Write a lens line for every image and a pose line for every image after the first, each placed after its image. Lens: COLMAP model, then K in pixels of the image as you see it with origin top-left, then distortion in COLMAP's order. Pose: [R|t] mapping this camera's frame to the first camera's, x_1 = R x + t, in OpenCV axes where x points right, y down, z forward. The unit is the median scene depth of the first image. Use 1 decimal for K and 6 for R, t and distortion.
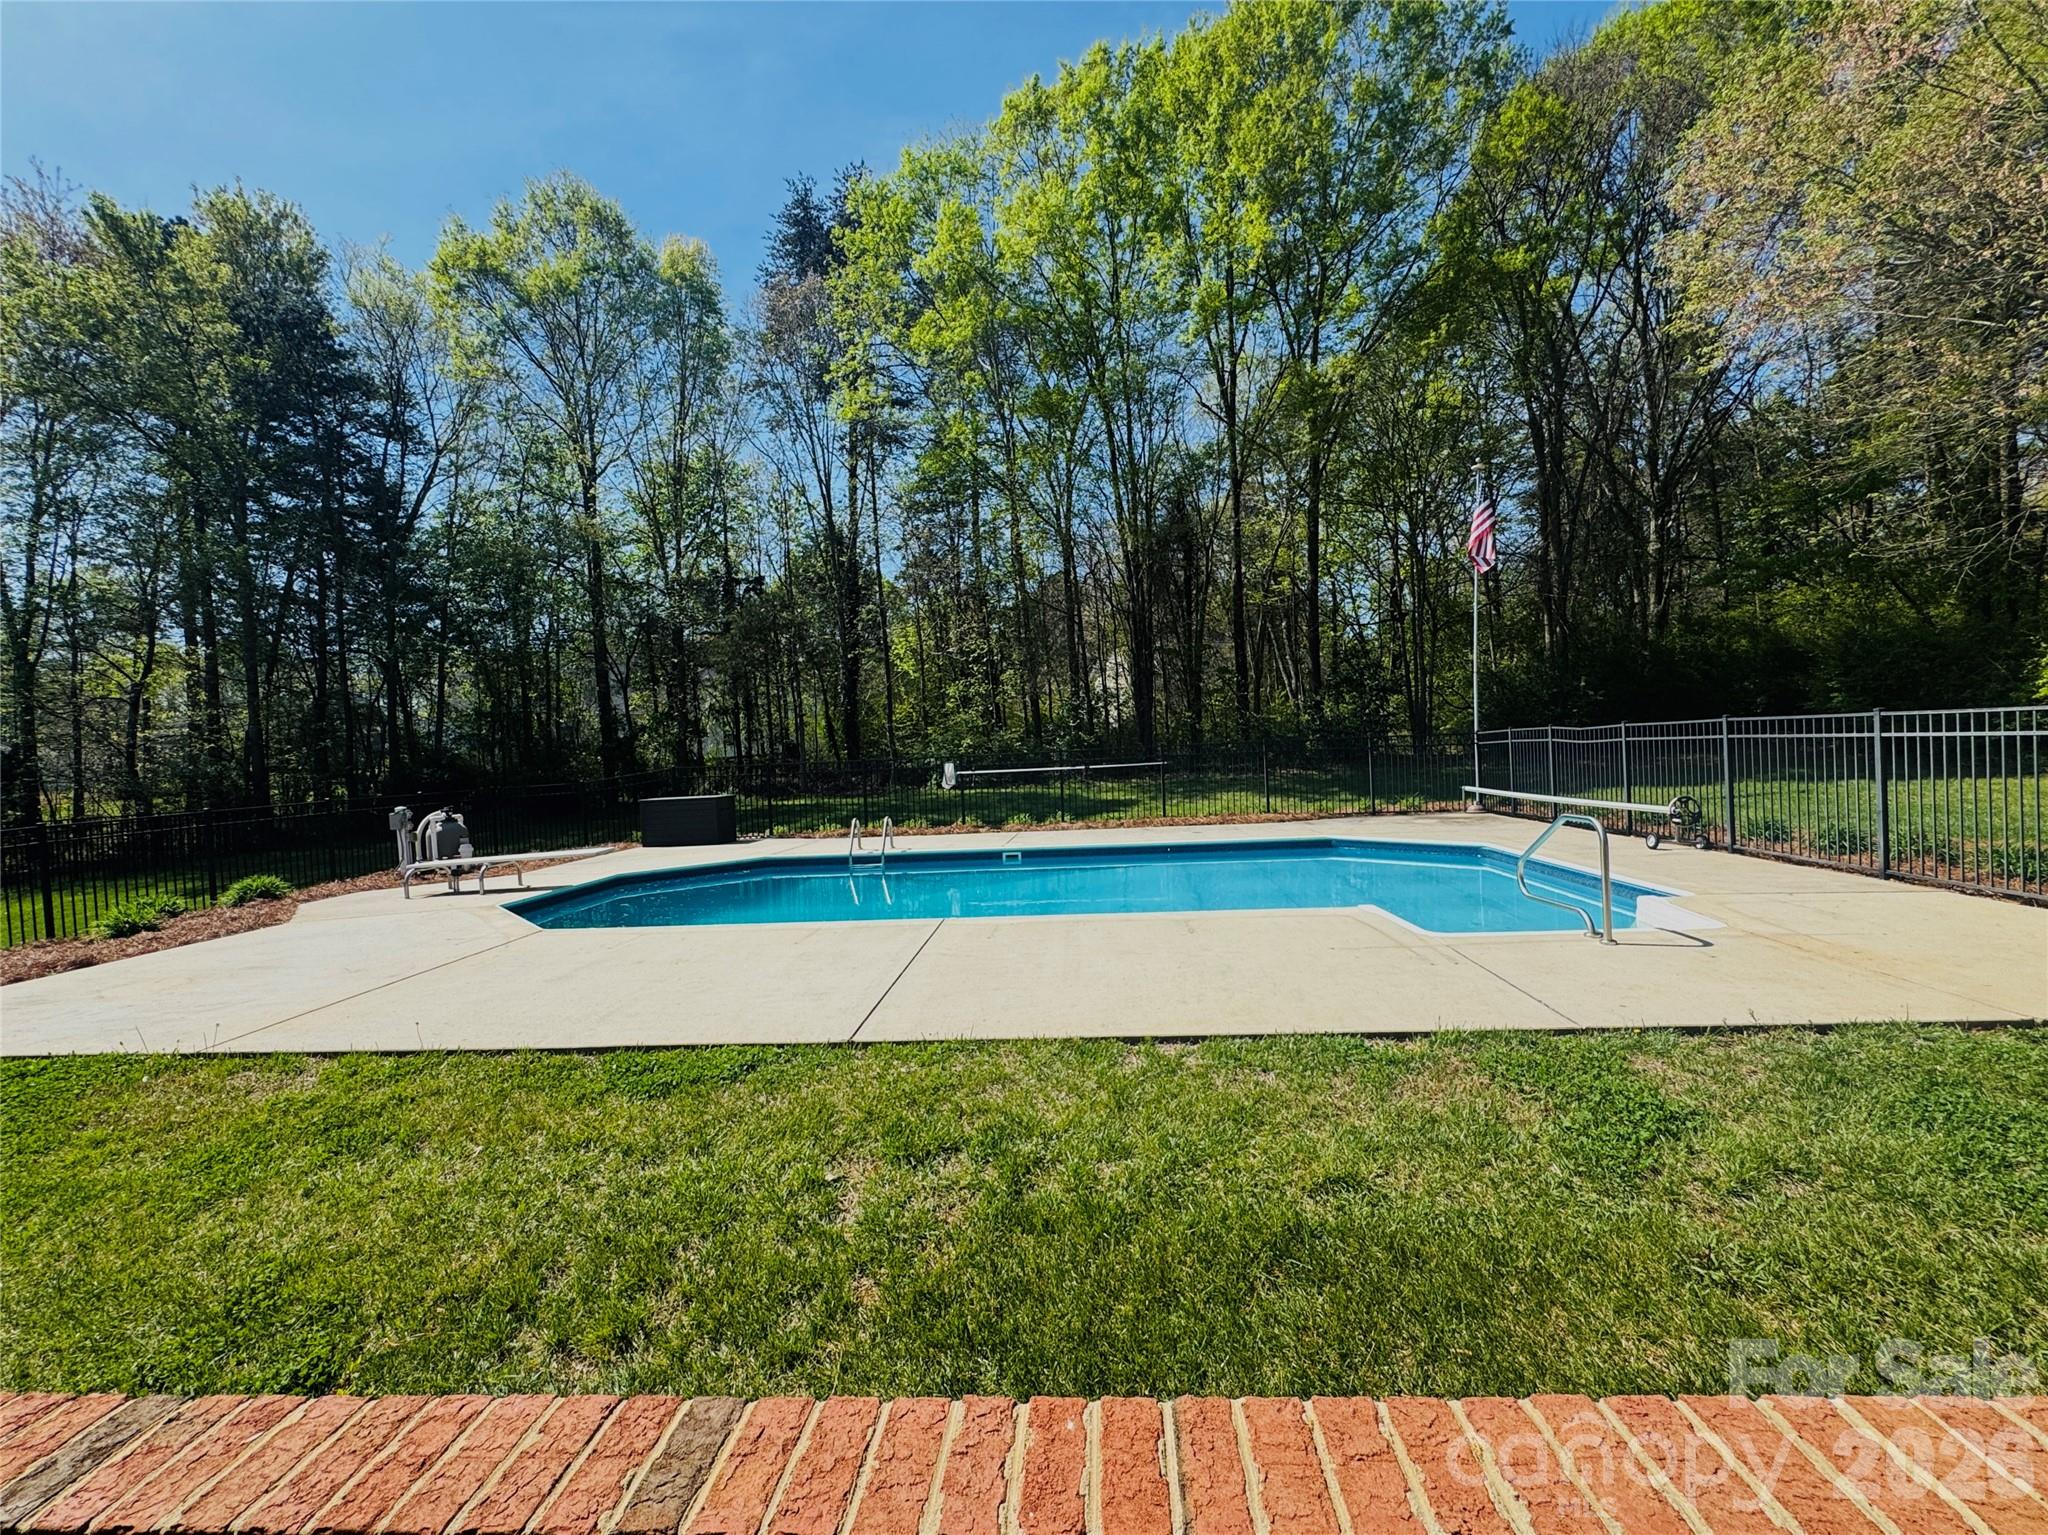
lens RADIAL K [[876.7, 0, 1019.9], [0, 876.7, 773.0], [0, 0, 1]] dist [-0.002537, -0.000129]
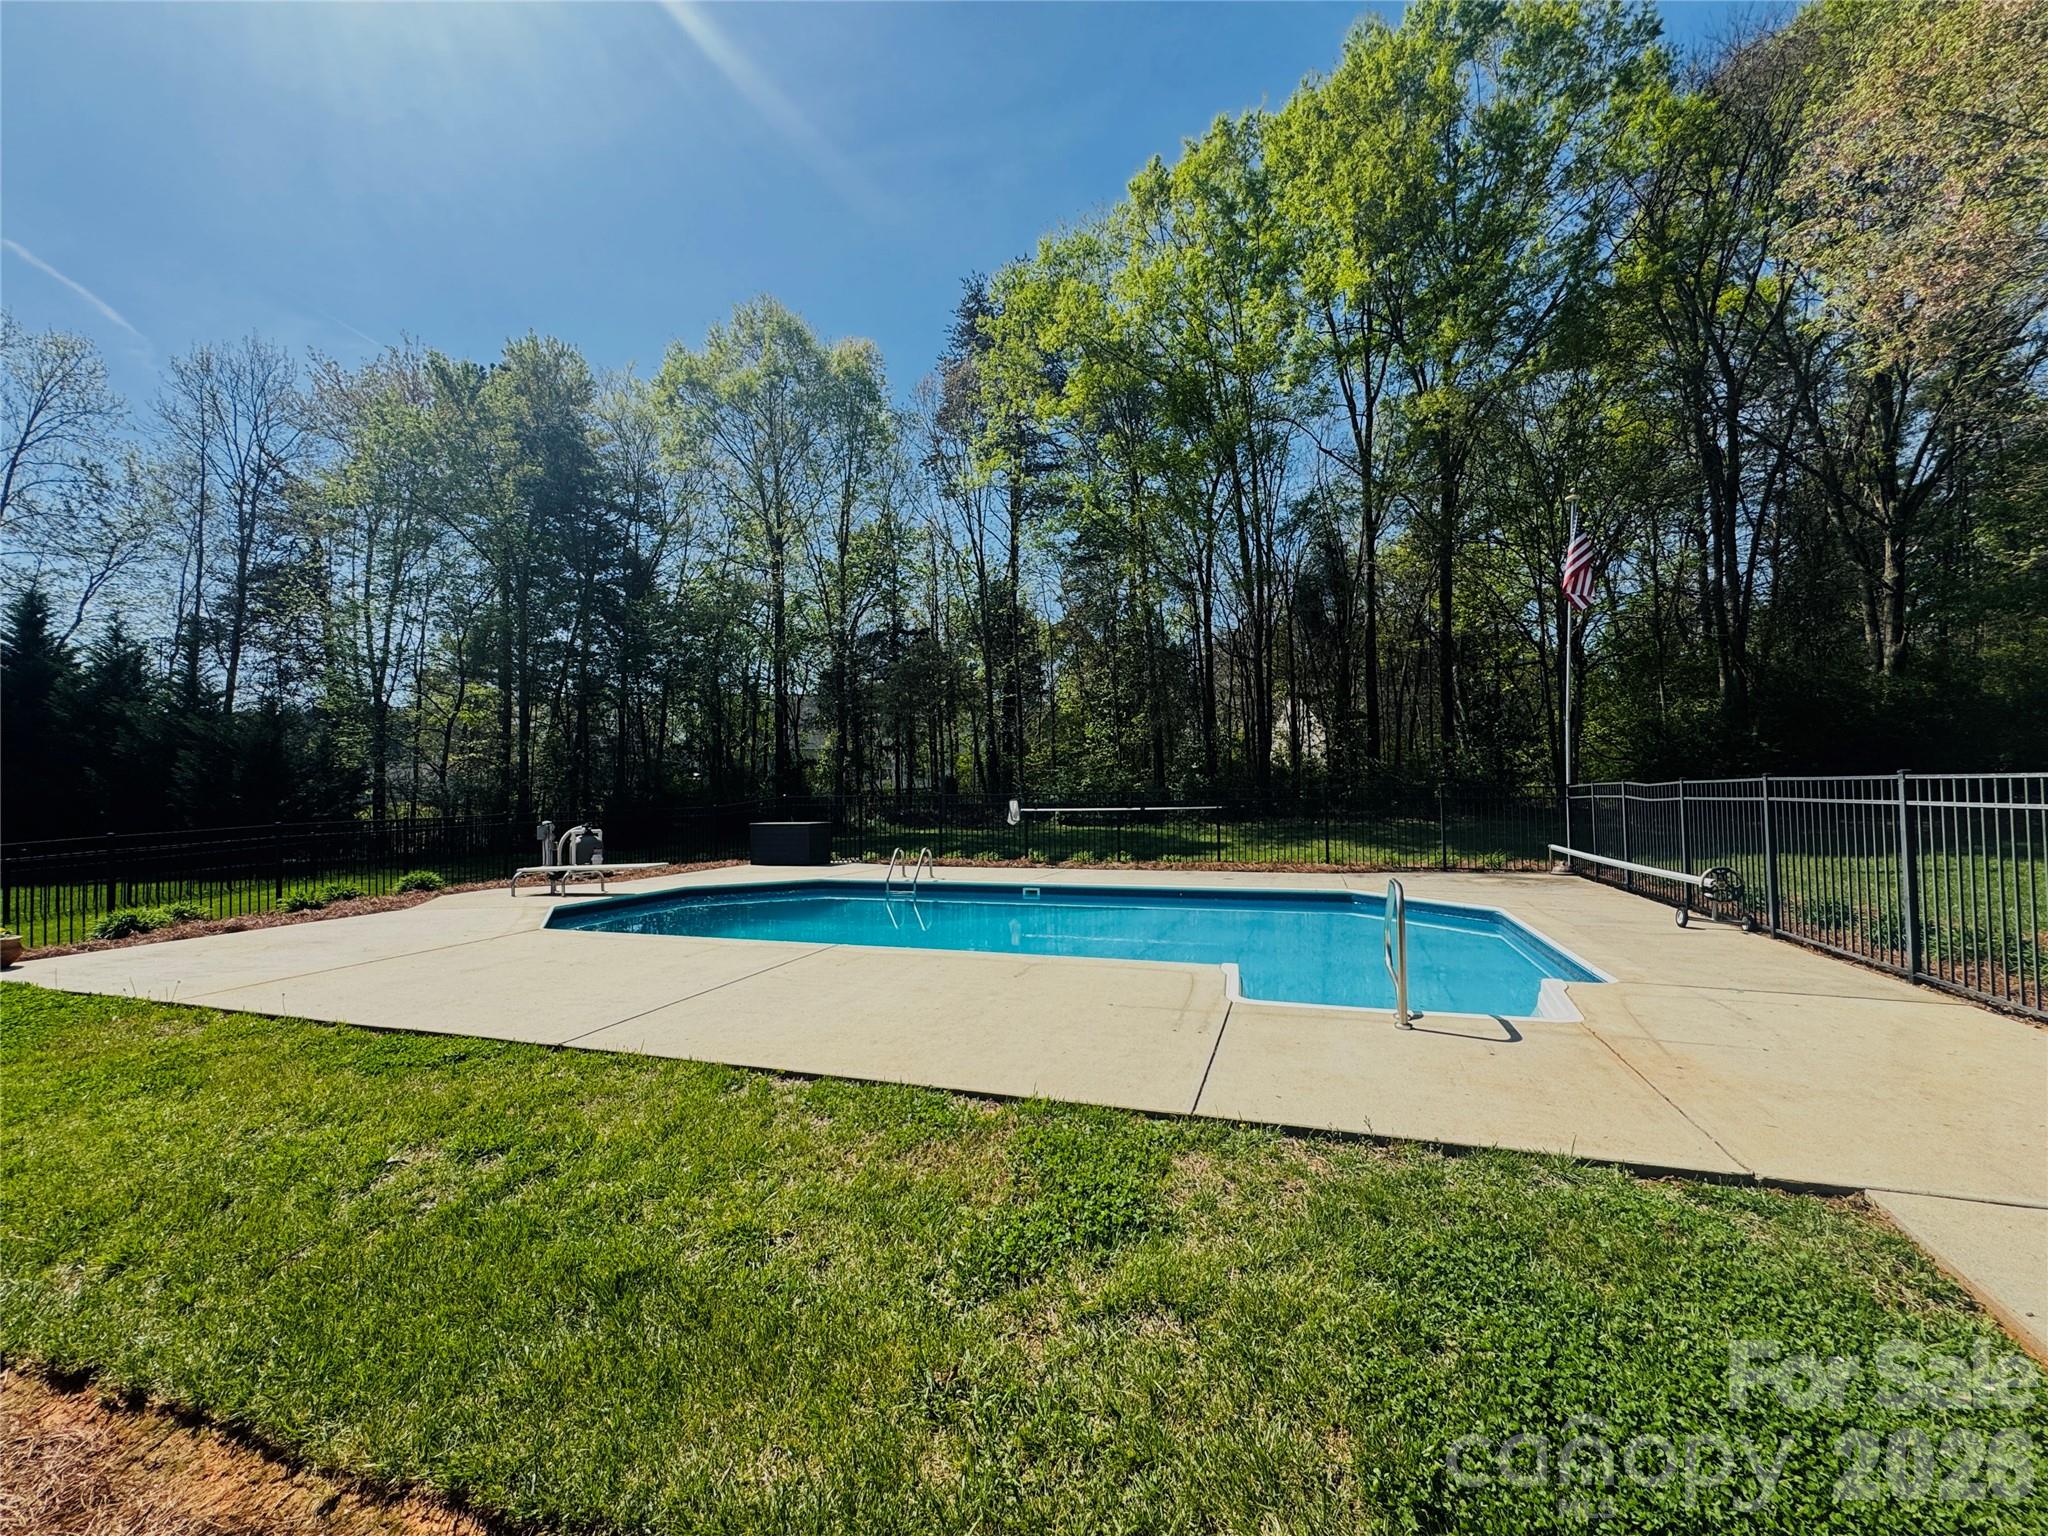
lens RADIAL K [[827.8, 0, 1025.0], [0, 827.8, 776.1], [0, 0, 1]] dist [-0.004363, 0.000757]
pose [[0.969662, 0.026157, -0.243047, 0.140448], [-0.035801, 0.998734, -0.035345, -0.004652], [0.241814, 0.042974, 0.969370, 0.023612]]
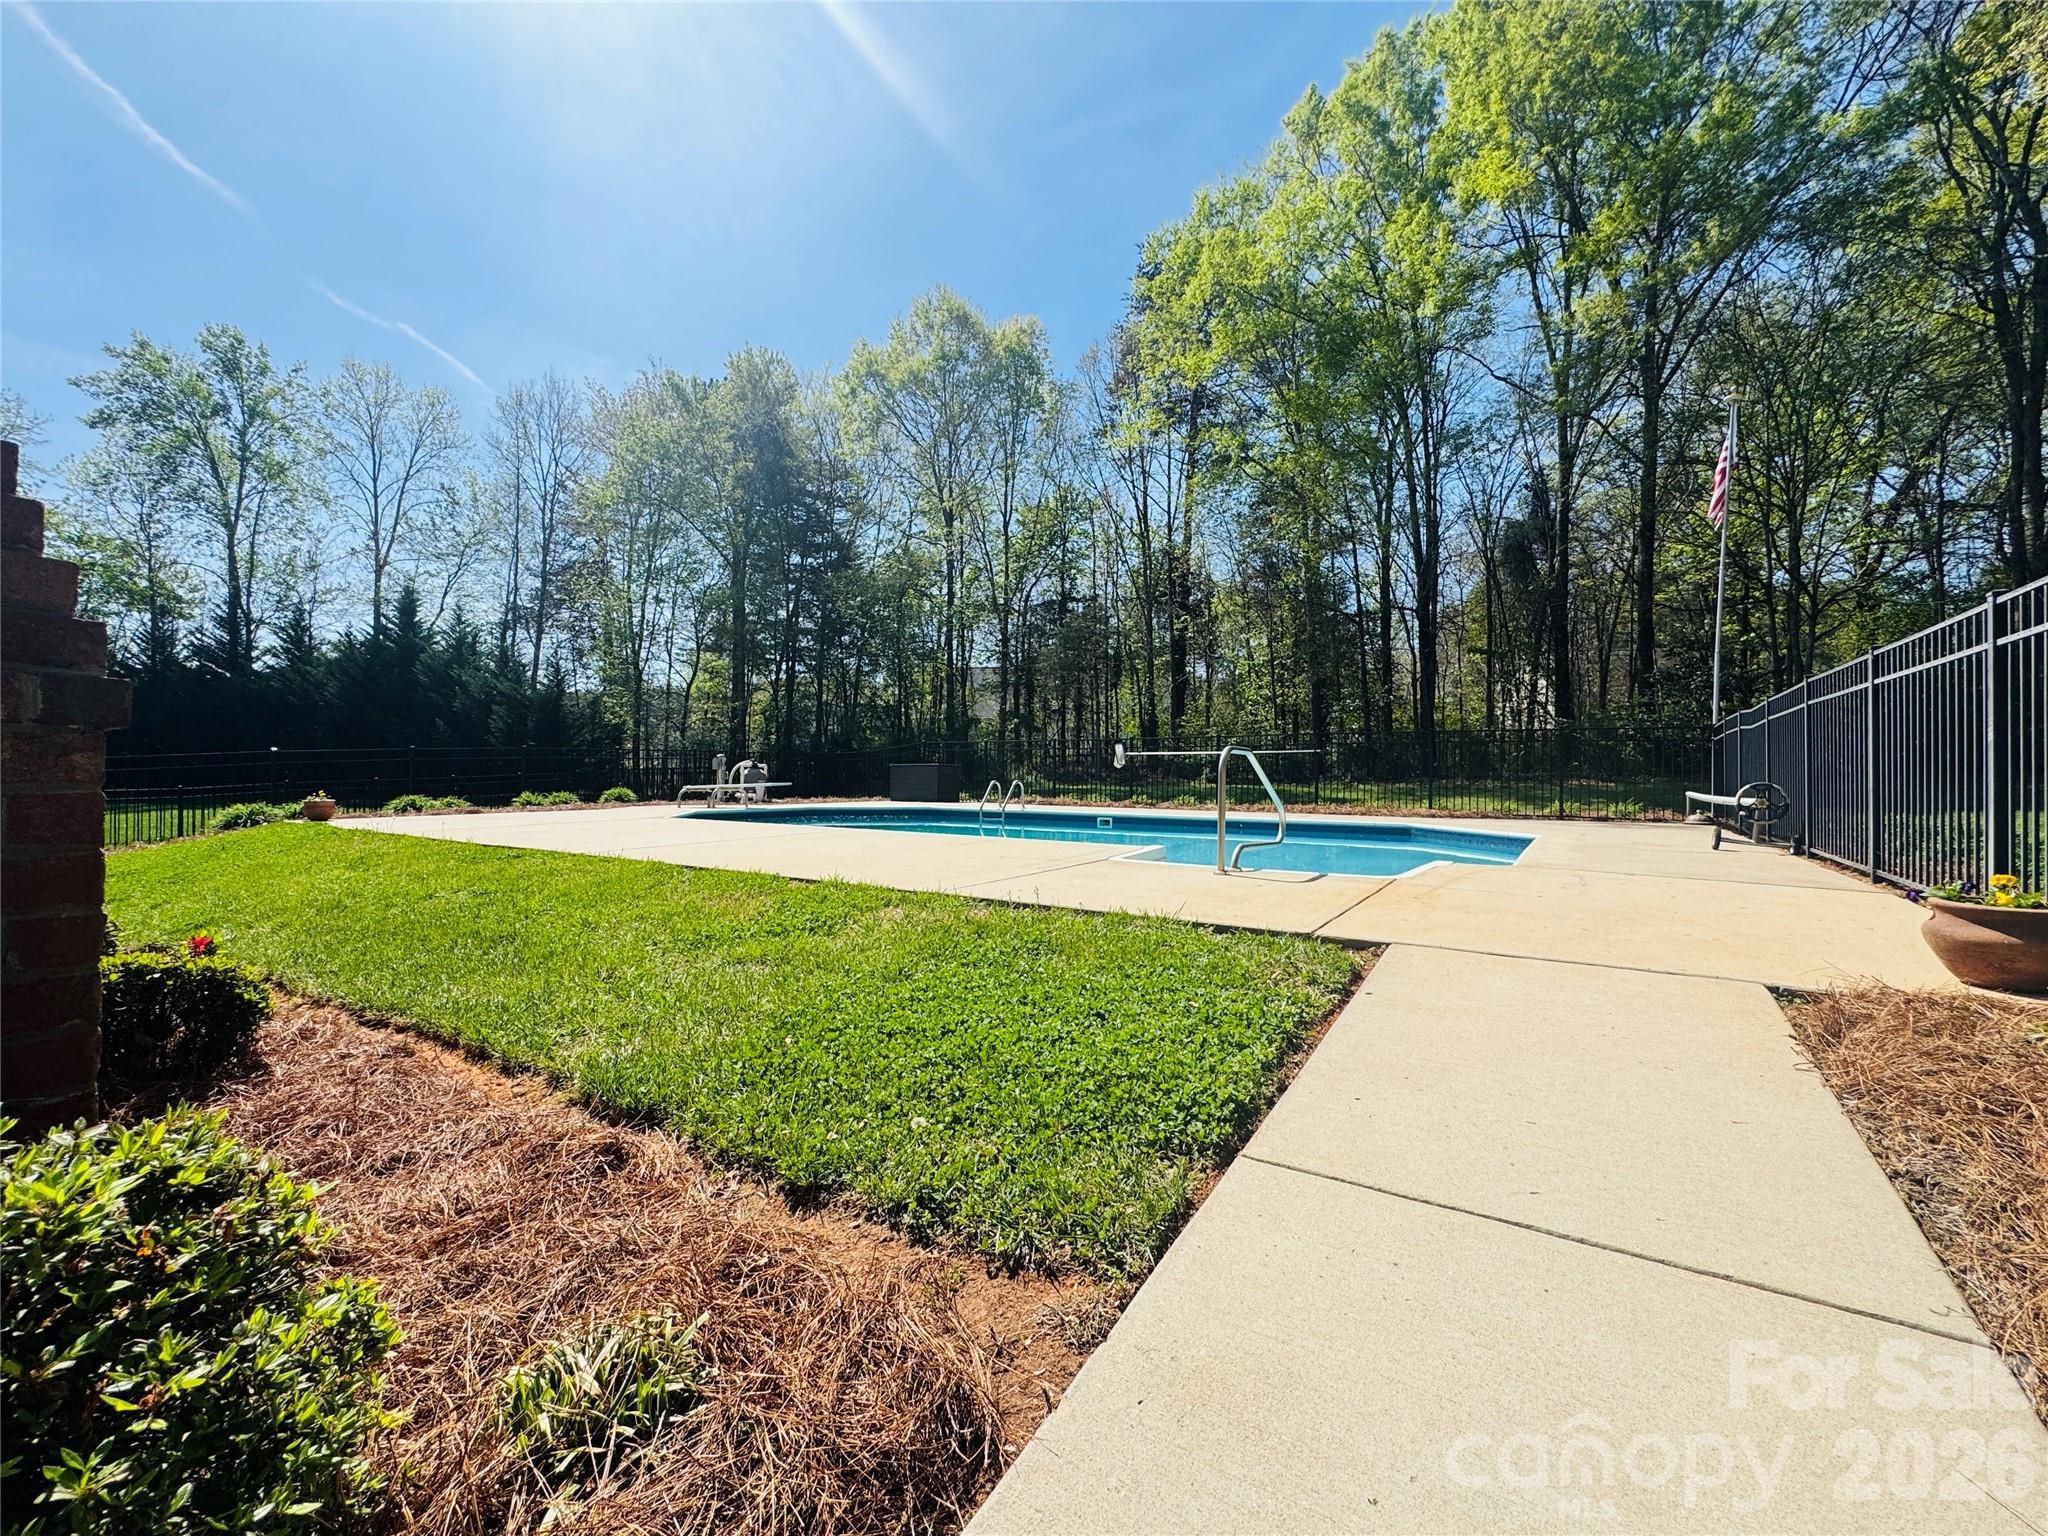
lens RADIAL K [[827.8, 0, 1029.5], [0, 827.8, 775.7], [0, 0, 1]] dist [-0.004363, 0.000757]
pose [[0.874674, 0.051213, -0.481999, 0.261064], [-0.058217, 0.998304, 0.000427, 0.027291], [0.481203, 0.027687, 0.876172, 0.024109]]
